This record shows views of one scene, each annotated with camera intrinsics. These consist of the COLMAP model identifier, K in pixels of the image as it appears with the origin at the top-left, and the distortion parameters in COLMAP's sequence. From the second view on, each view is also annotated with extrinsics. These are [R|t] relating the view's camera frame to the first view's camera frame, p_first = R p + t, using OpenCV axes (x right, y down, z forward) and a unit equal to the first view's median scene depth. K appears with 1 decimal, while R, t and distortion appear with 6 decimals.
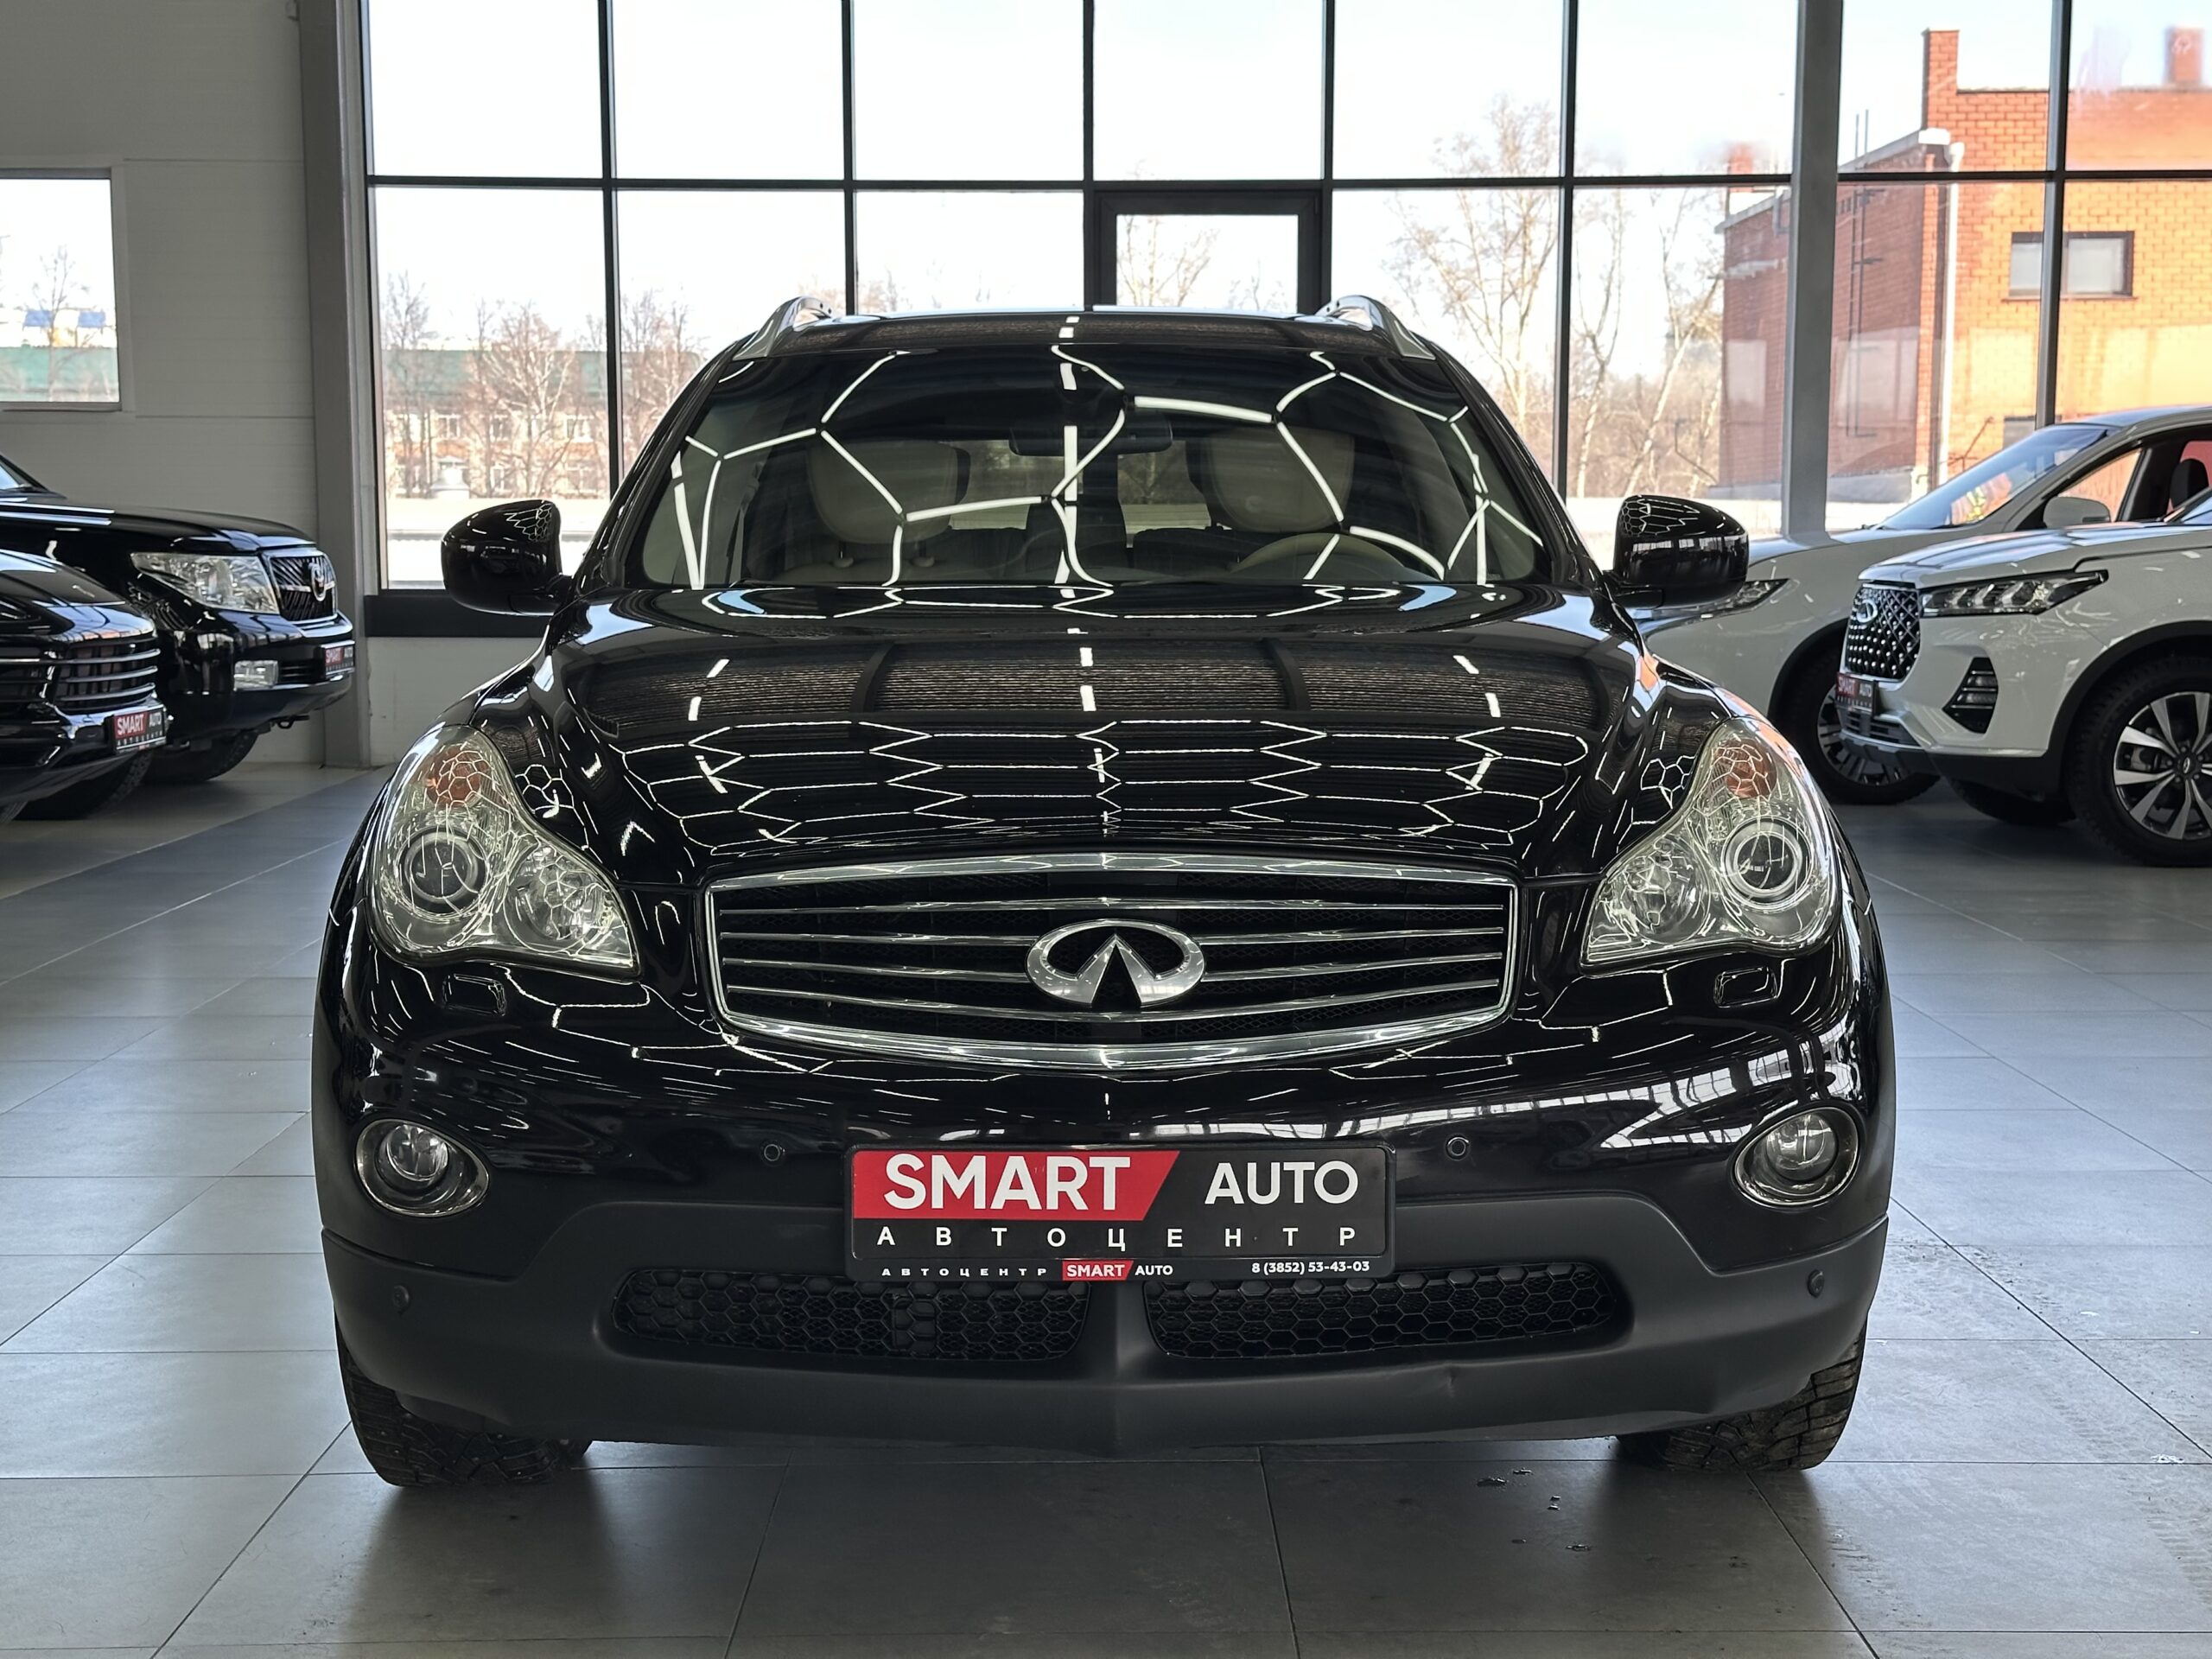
lens RADIAL K [[3089.2, 0, 1107.8], [0, 3089.2, 832.1], [0, 0, 1]] dist [0.104562, 0.000000]
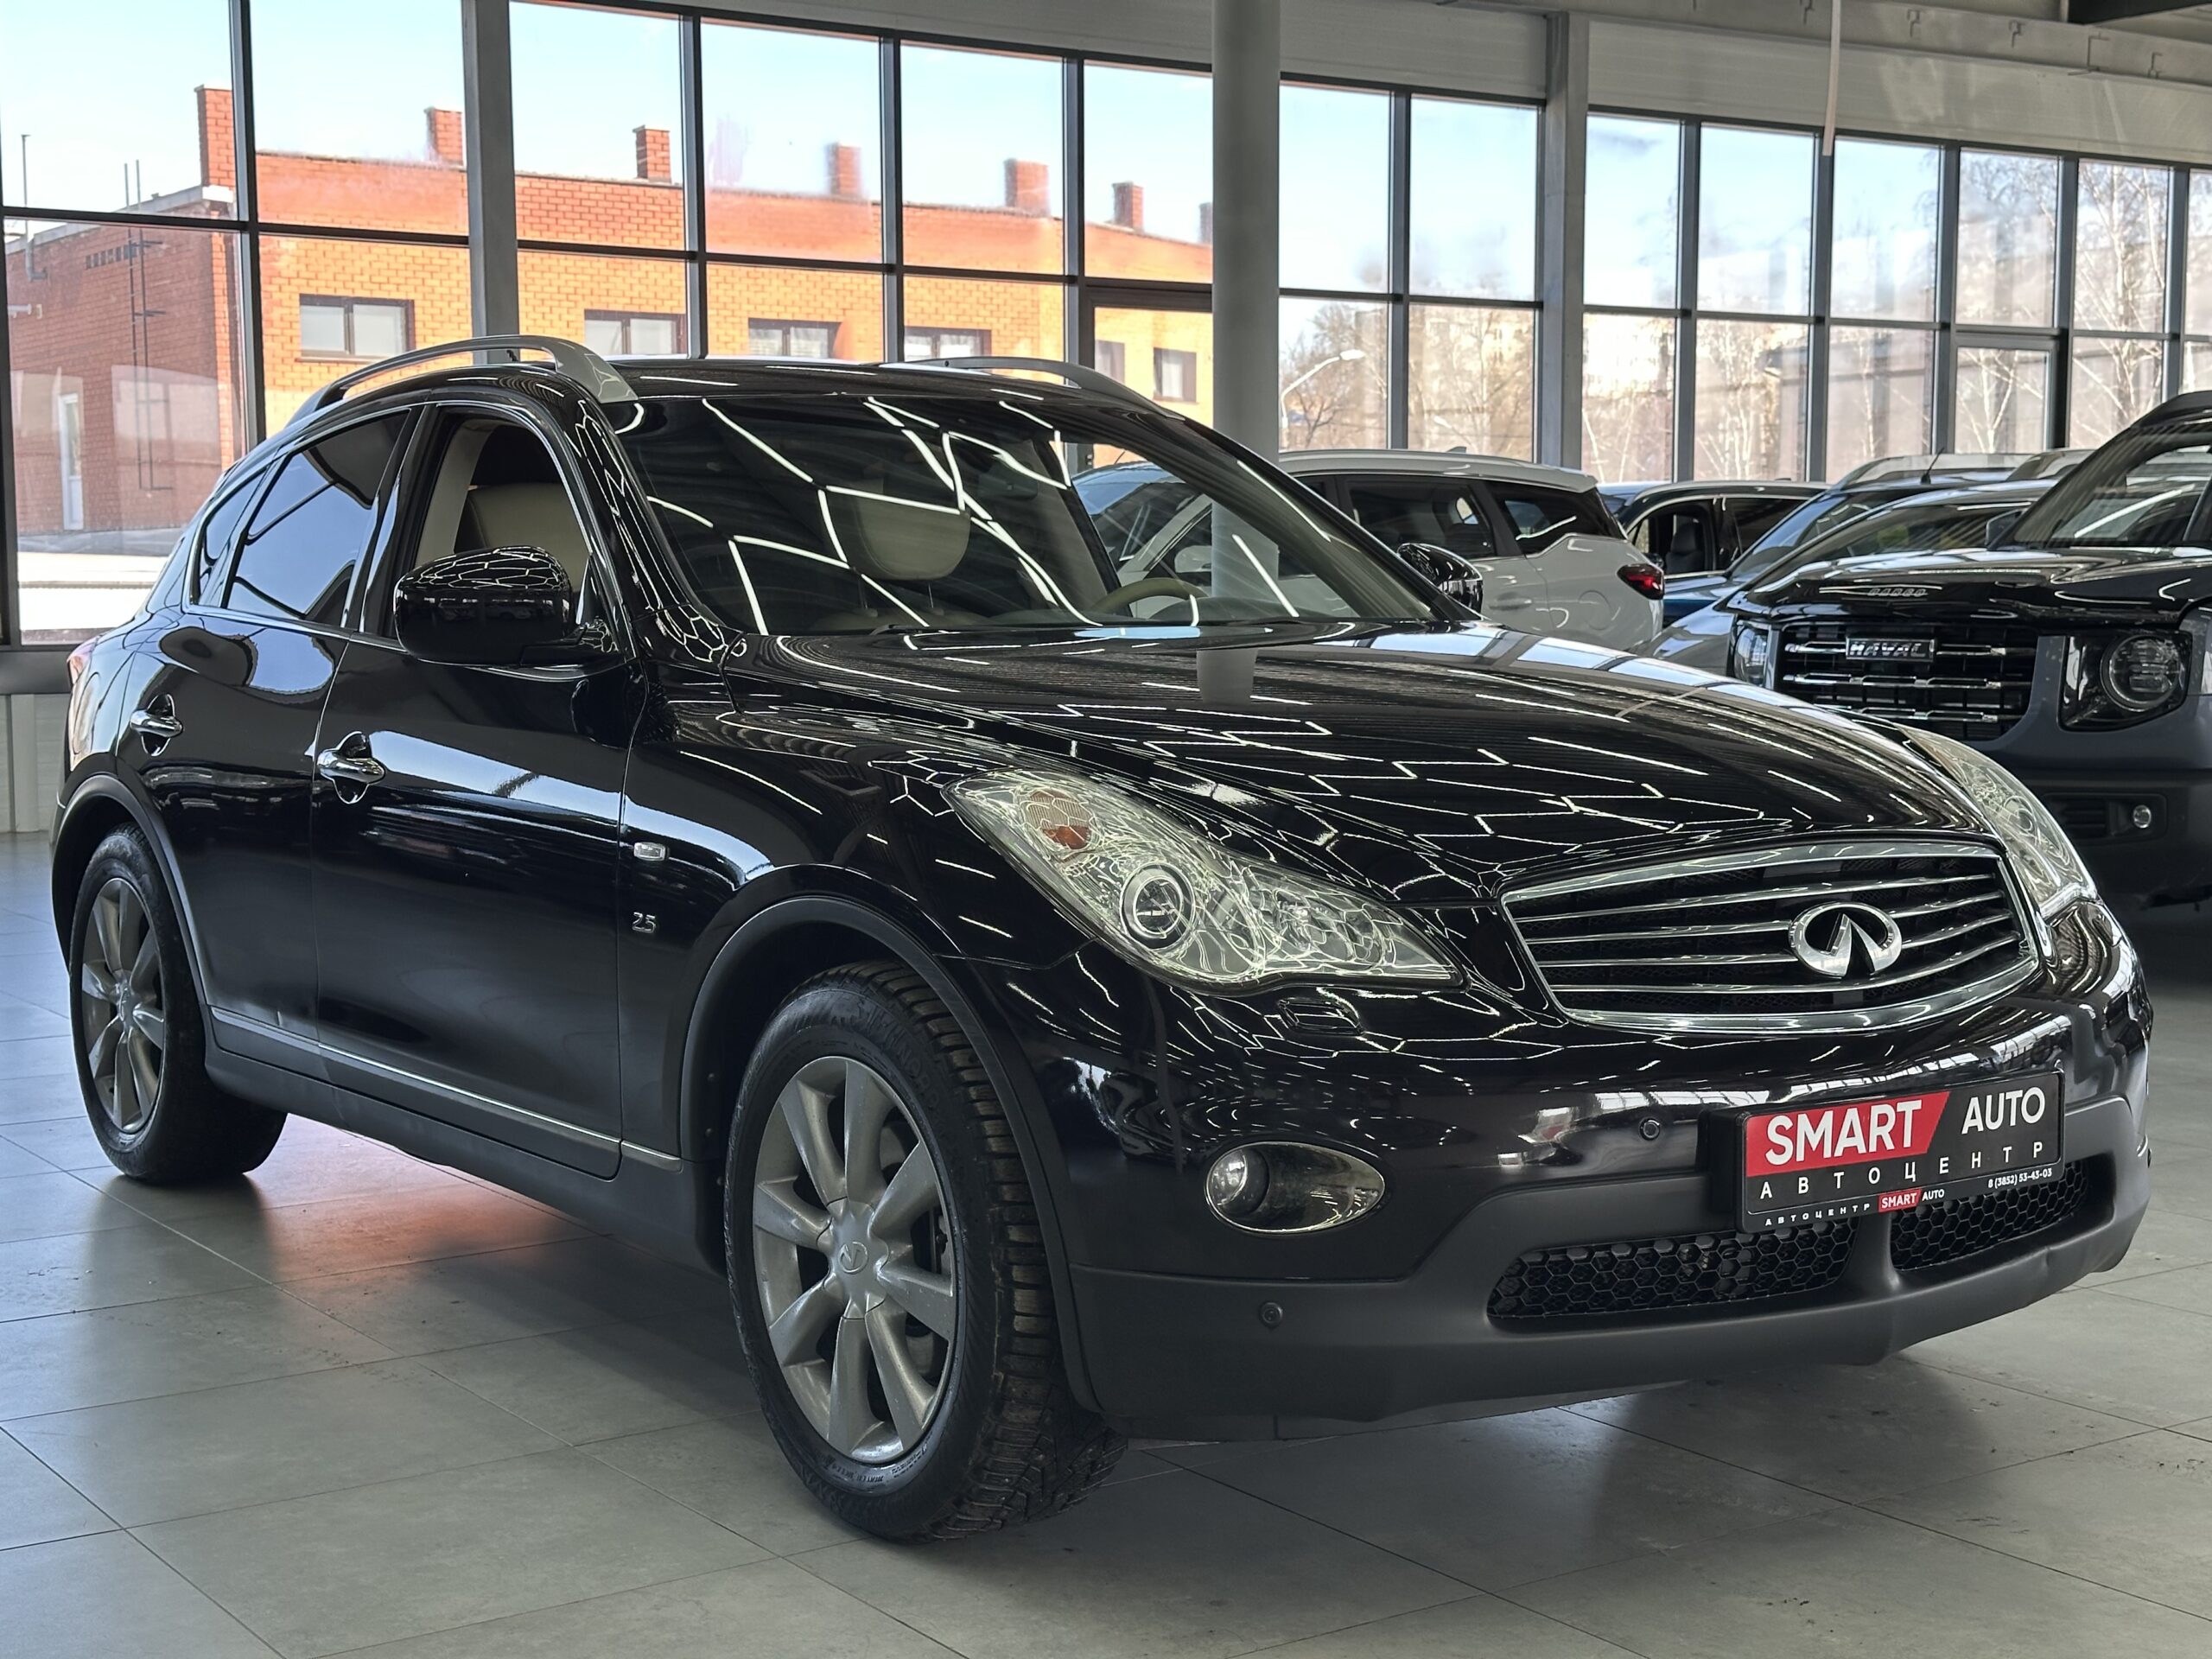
lens RADIAL K [[3089.2, 0, 1091.1], [0, 3089.2, 904.4], [0, 0, 1]] dist [0.104562, 0.000000]
pose [[0.837064, -0.062159, 0.543562, -0.887729], [0.063007, 0.997867, 0.017082, -0.008609], [-0.543465, 0.019949, 0.839195, 0.179885]]
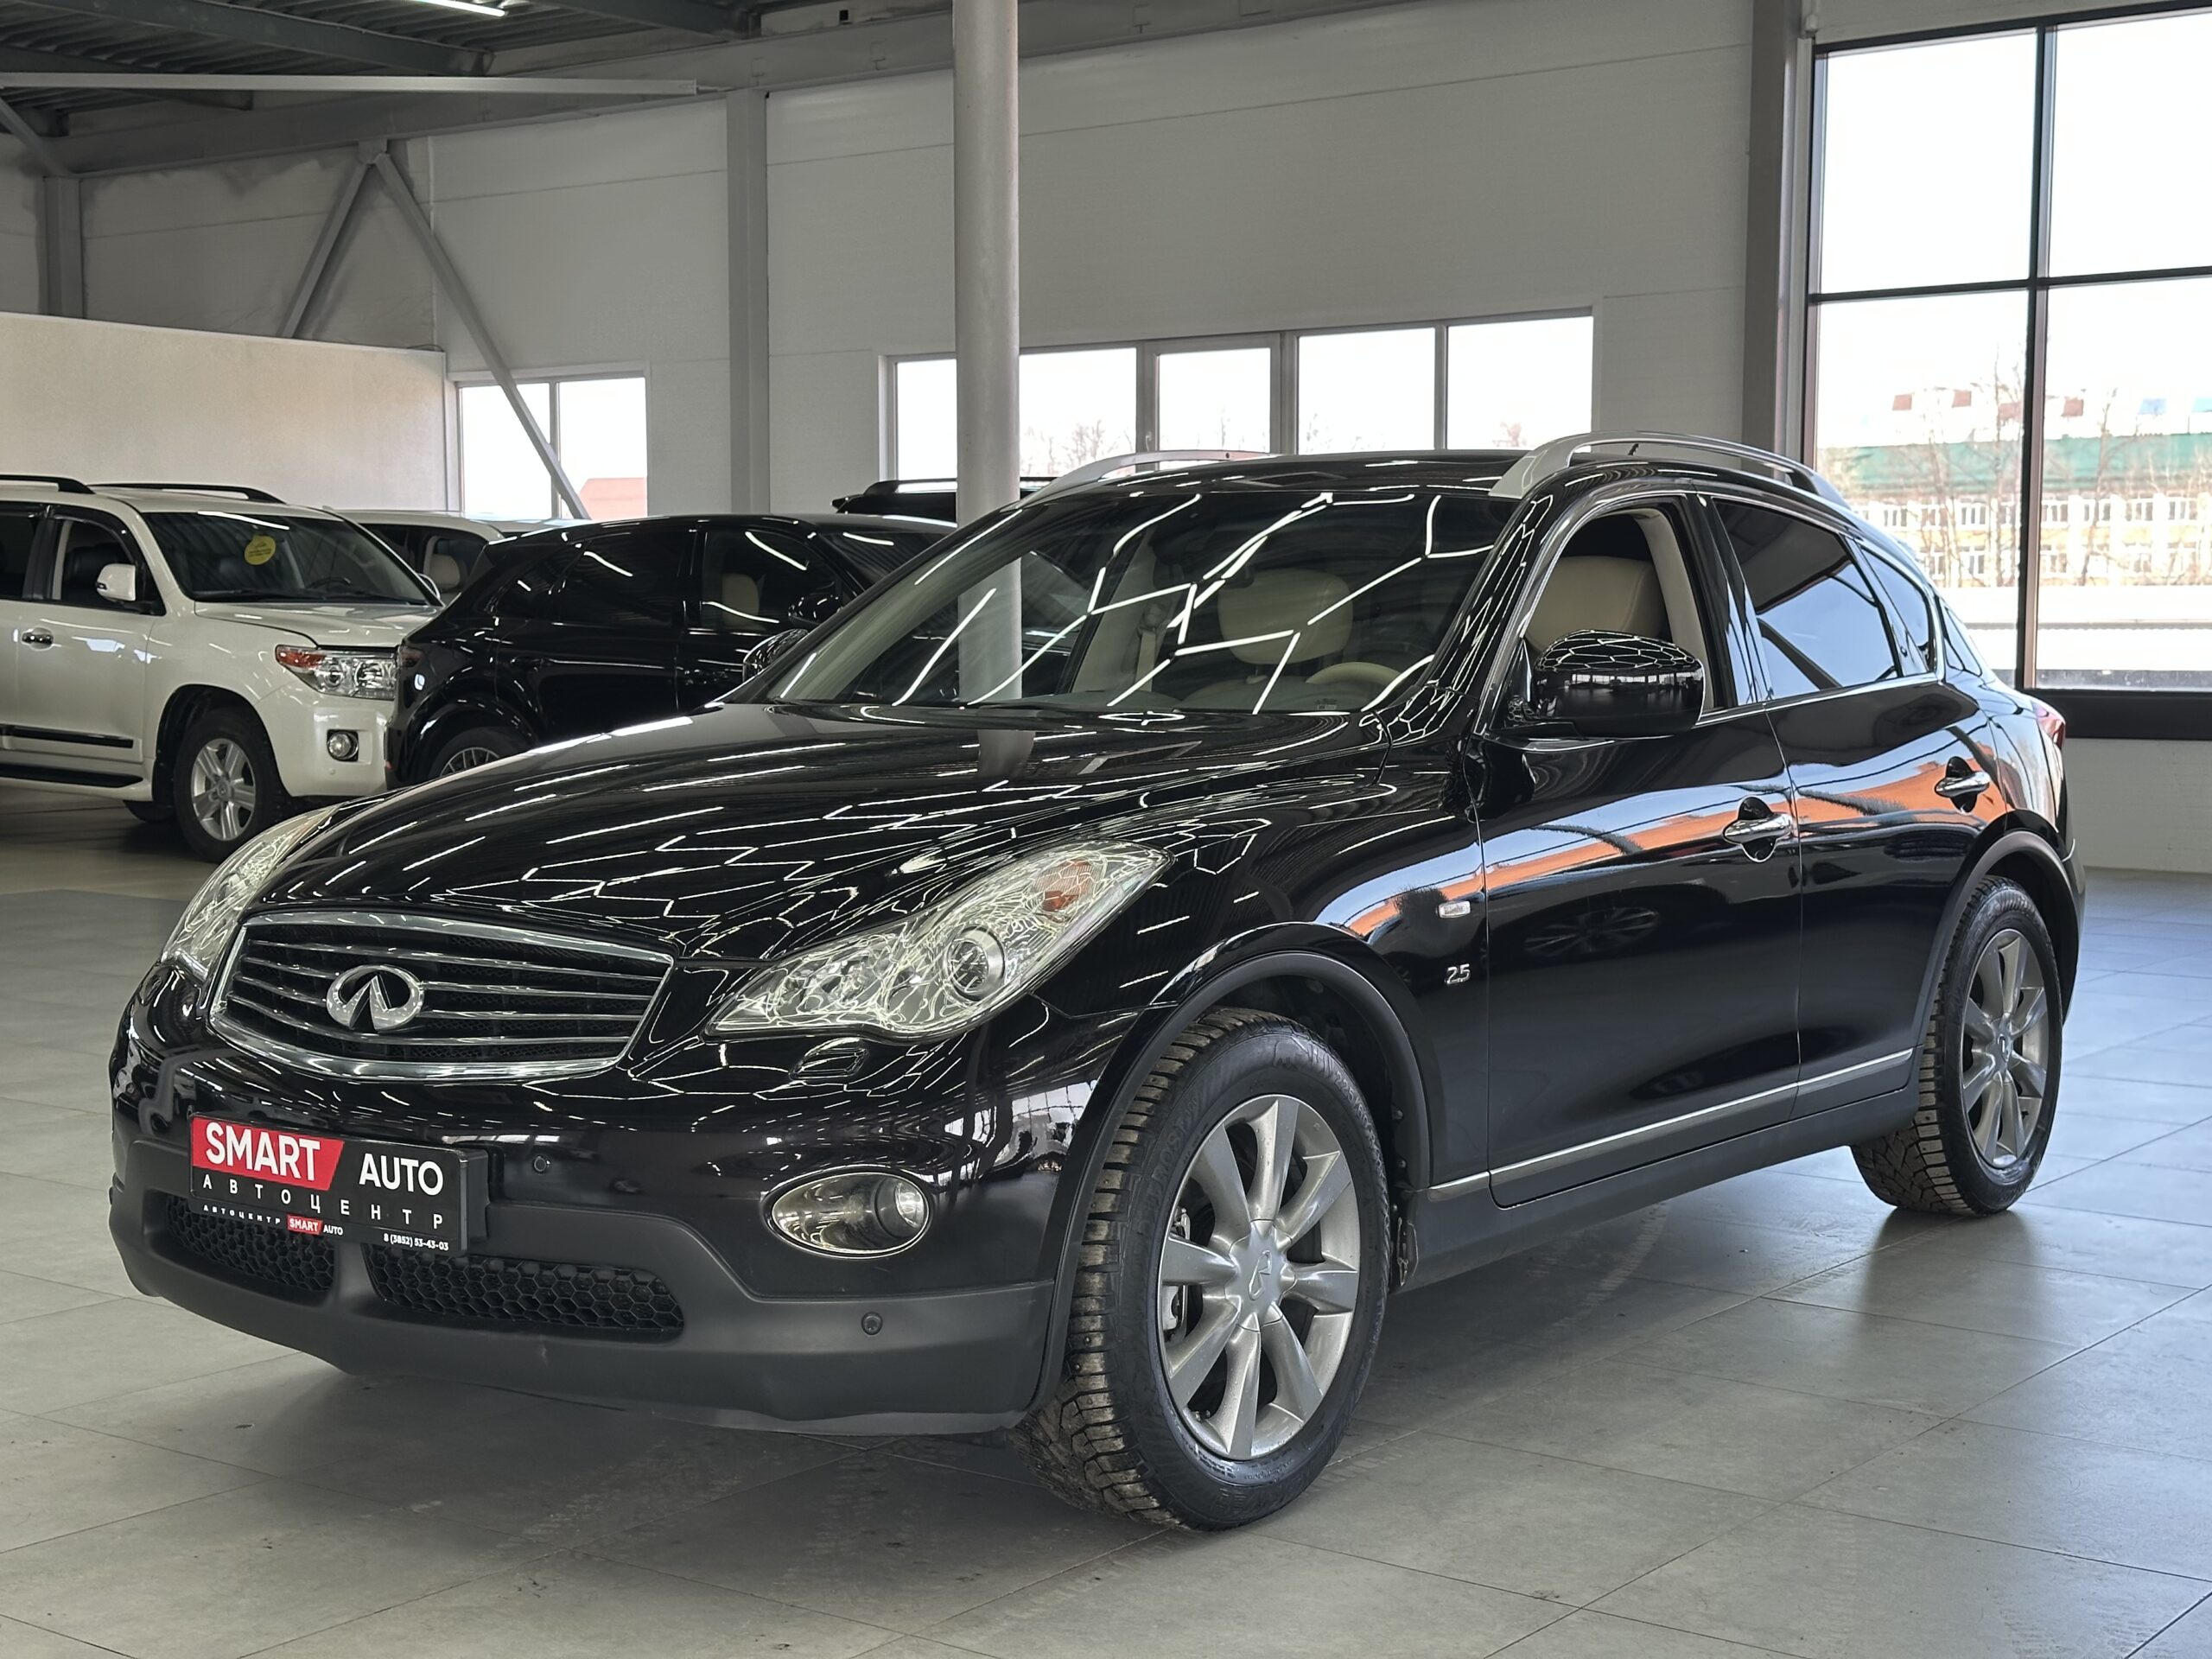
lens RADIAL K [[3089.2, 0, 1111.2], [0, 3089.2, 847.5], [0, 0, 1]] dist [0.104562, 0.000000]
pose [[0.790986, 0.046863, -0.610037, 1.079142], [-0.060072, 0.998193, -0.001208, -0.039414], [0.608878, 0.037602, 0.792372, 0.144110]]
